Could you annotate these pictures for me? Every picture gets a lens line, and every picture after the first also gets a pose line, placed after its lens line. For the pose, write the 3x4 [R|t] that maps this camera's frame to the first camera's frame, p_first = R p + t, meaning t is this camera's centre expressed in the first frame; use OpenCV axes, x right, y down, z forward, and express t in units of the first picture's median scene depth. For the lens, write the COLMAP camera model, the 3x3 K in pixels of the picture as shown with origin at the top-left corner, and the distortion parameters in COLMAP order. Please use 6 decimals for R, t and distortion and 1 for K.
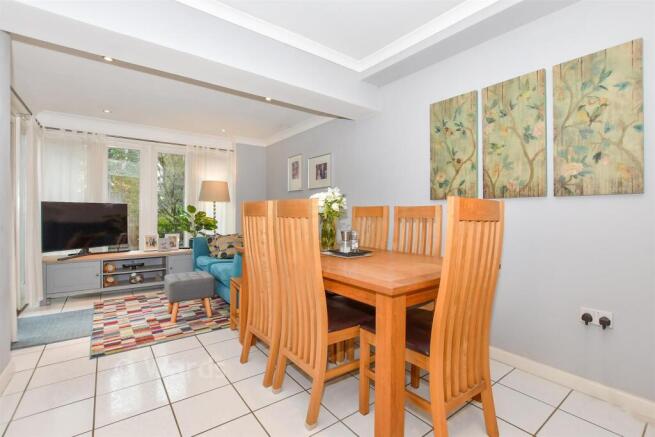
lens RADIAL K [[294.4, 0, 327.5], [0, 294.4, 218.5], [0, 0, 1]] dist [-0.041676, 0.000490]
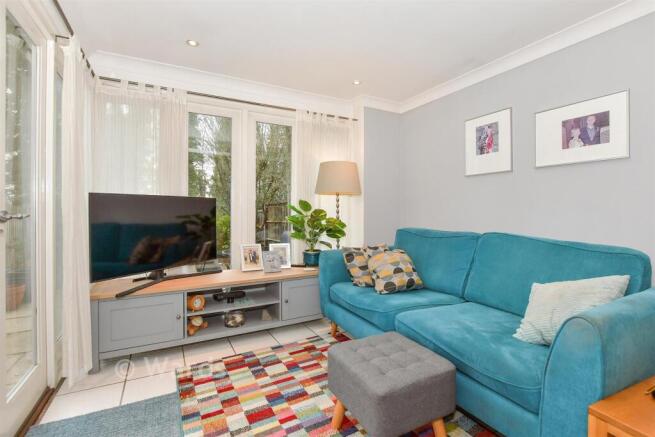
lens RADIAL K [[294.4, 0, 327.5], [0, 294.4, 218.5], [0, 0, 1]] dist [-0.041676, 0.000490]
pose [[0.988769, 0.000930, -0.149447, -0.347443], [-0.000356, 0.999992, 0.003872, -0.006653], [0.149450, -0.003775, 0.988762, 0.384581]]
